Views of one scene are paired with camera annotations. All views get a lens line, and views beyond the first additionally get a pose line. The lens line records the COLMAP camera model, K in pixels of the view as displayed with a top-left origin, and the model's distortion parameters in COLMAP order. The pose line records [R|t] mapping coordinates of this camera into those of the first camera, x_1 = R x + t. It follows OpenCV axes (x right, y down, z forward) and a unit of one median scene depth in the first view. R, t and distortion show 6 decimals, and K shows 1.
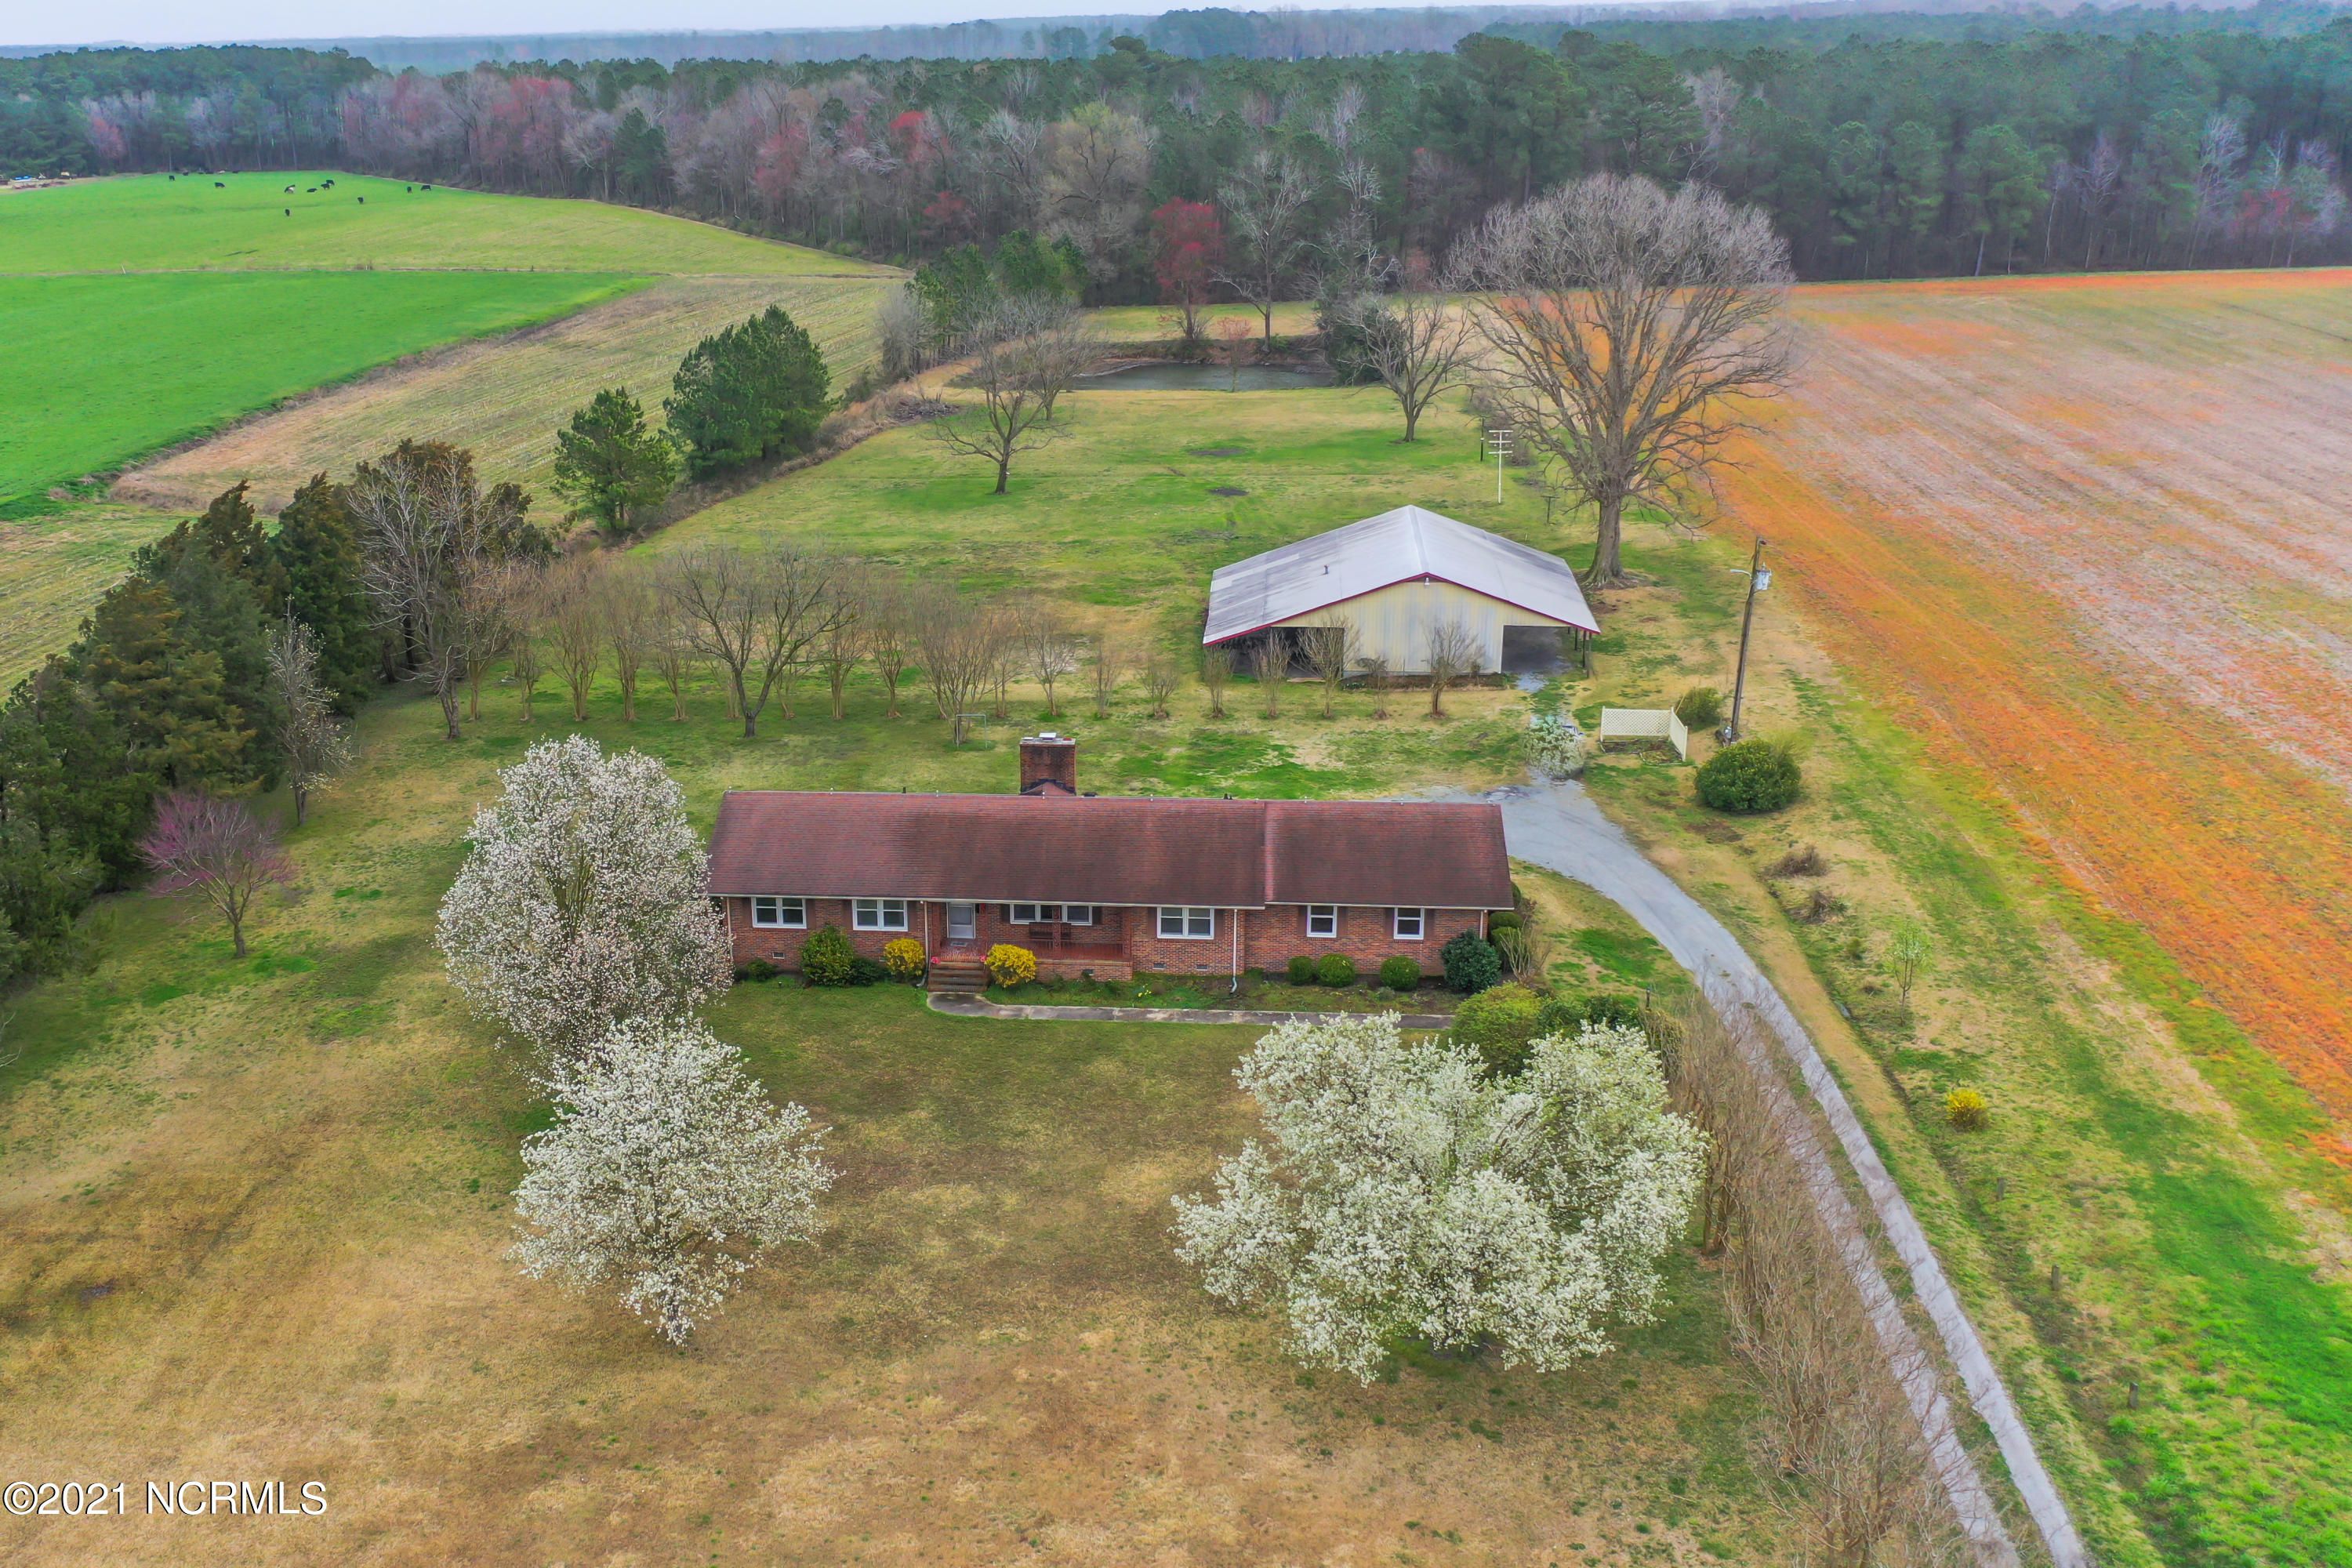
lens RADIAL K [[2251.6, 0, 1175.4], [0, 2251.6, 786.9], [0, 0, 1]] dist [0.015534, 0.000000]
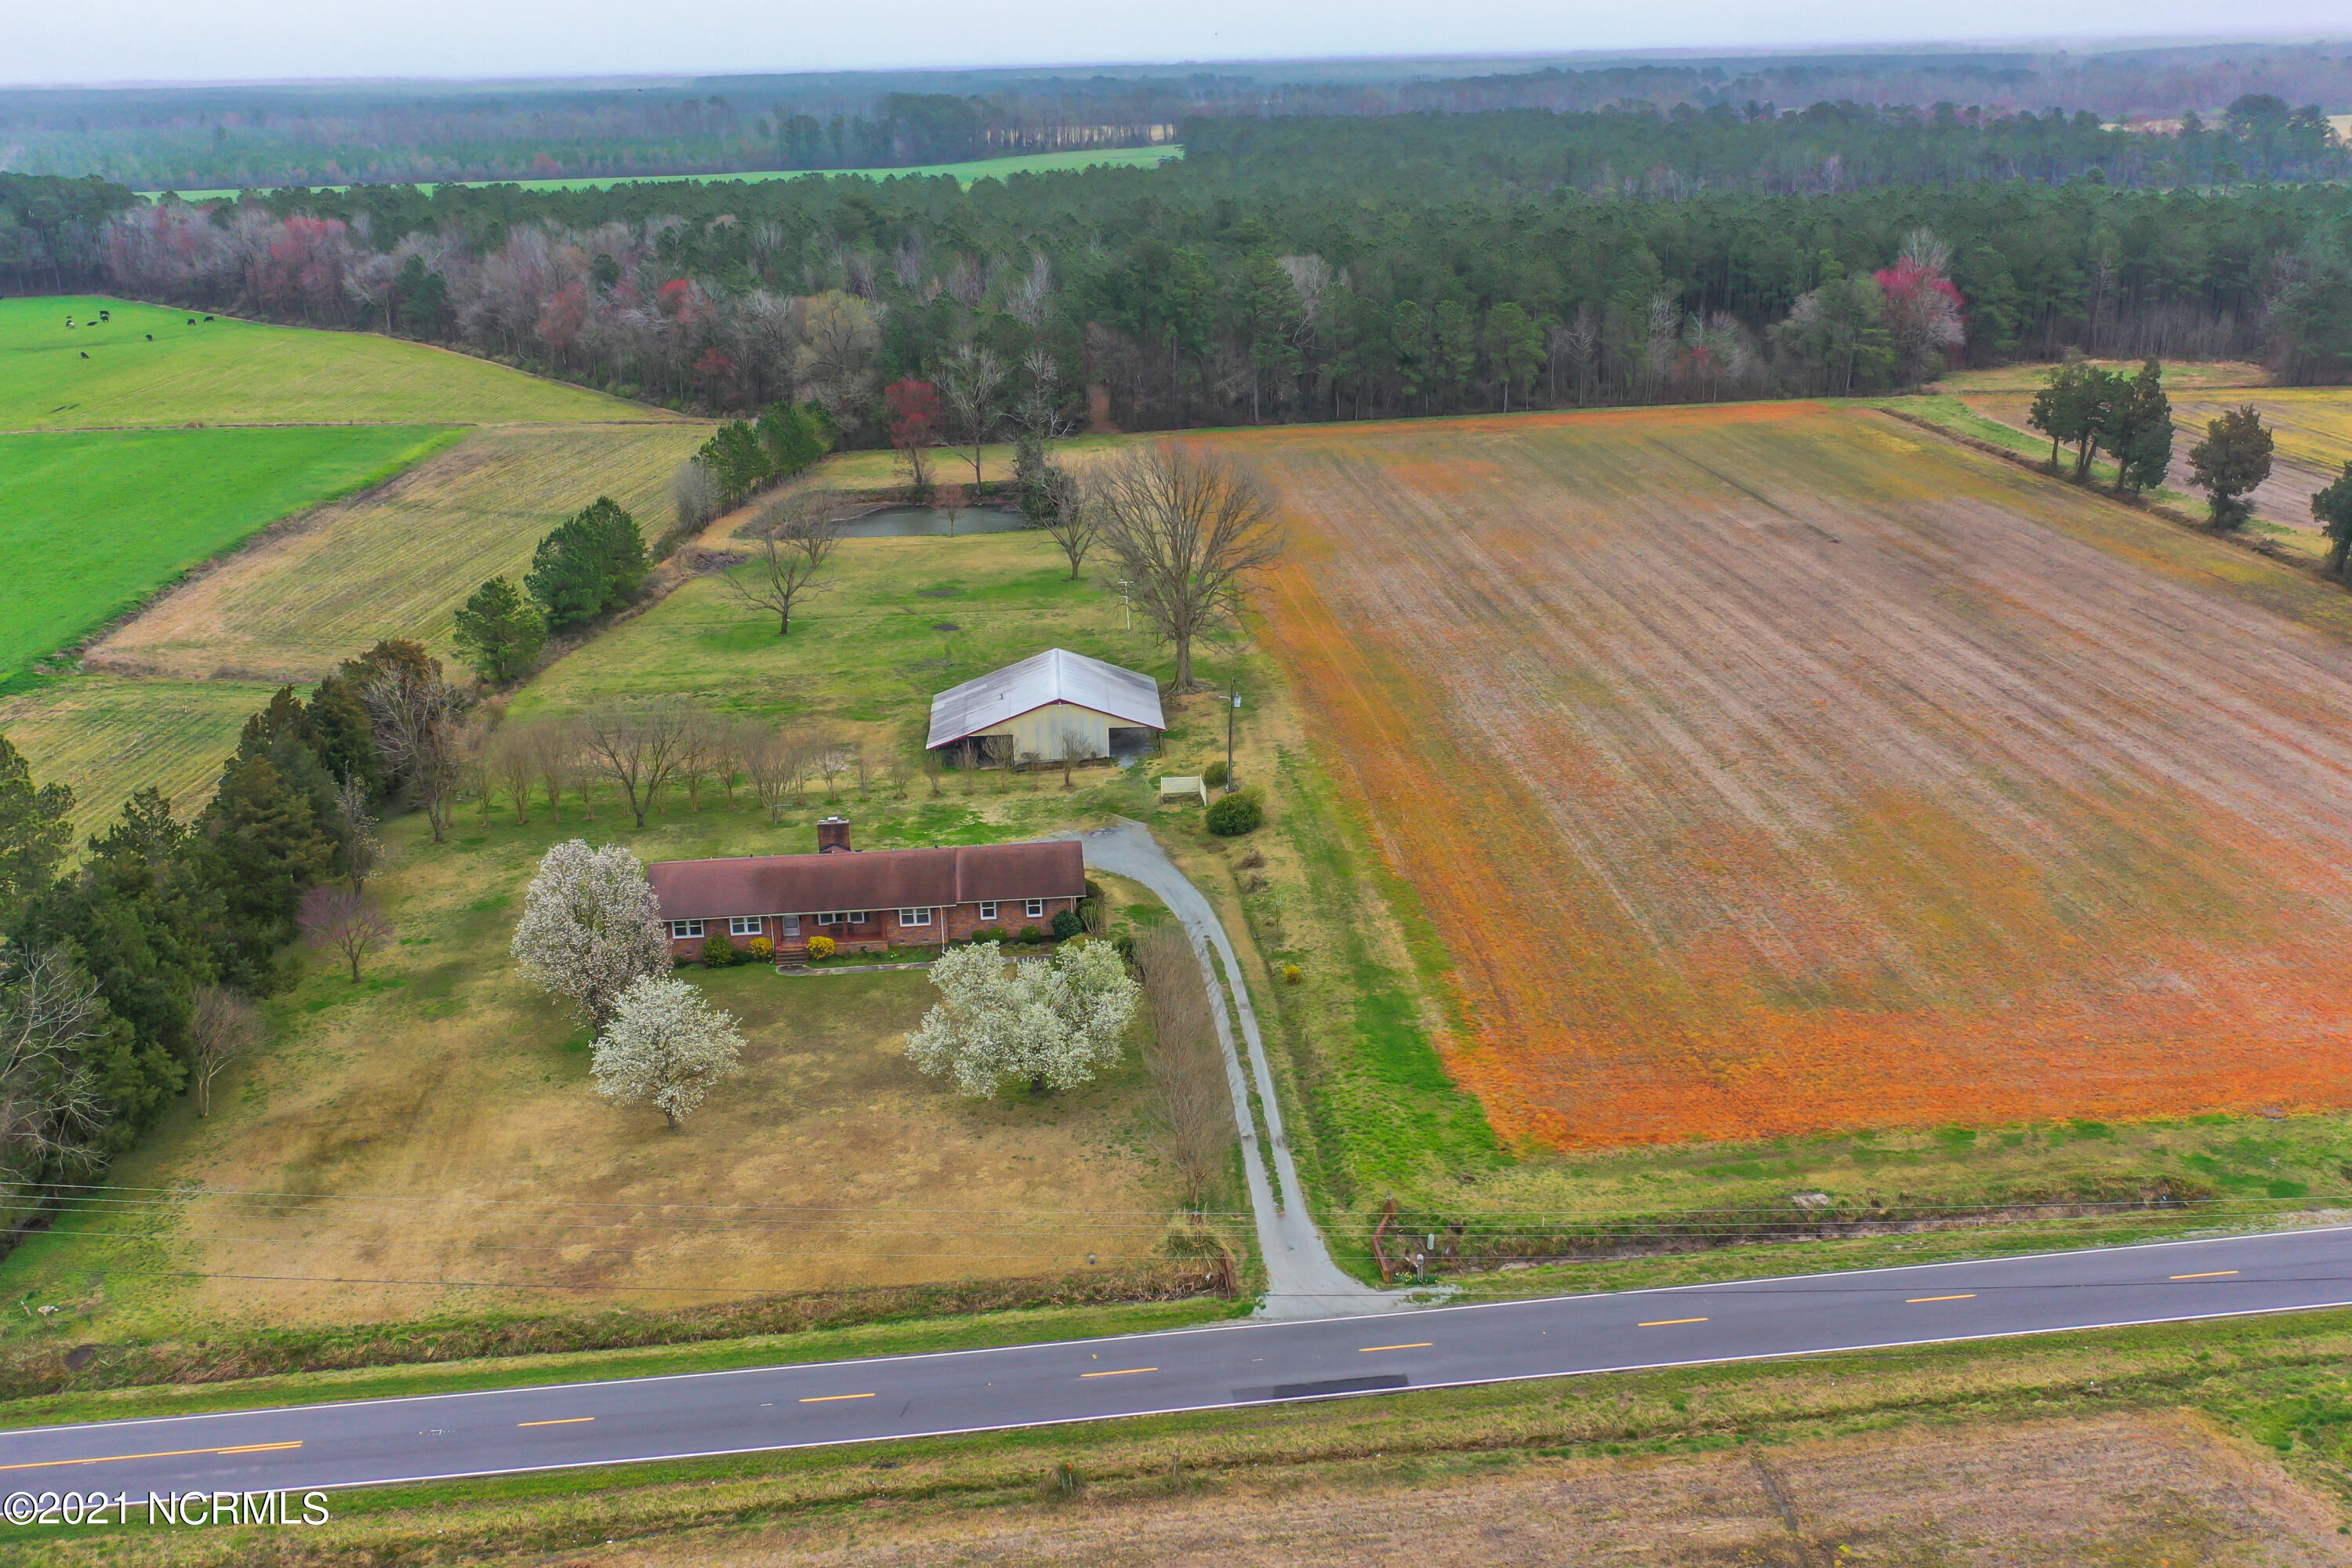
lens RADIAL K [[2251.6, 0, 1173.7], [0, 2251.6, 795.1], [0, 0, 1]] dist [0.015534, 0.000000]
pose [[0.993083, -0.068059, 0.095679, 0.033570], [0.068966, 0.997600, -0.006201, -0.009826], [-0.095027, 0.012757, 0.995393, -0.633814]]
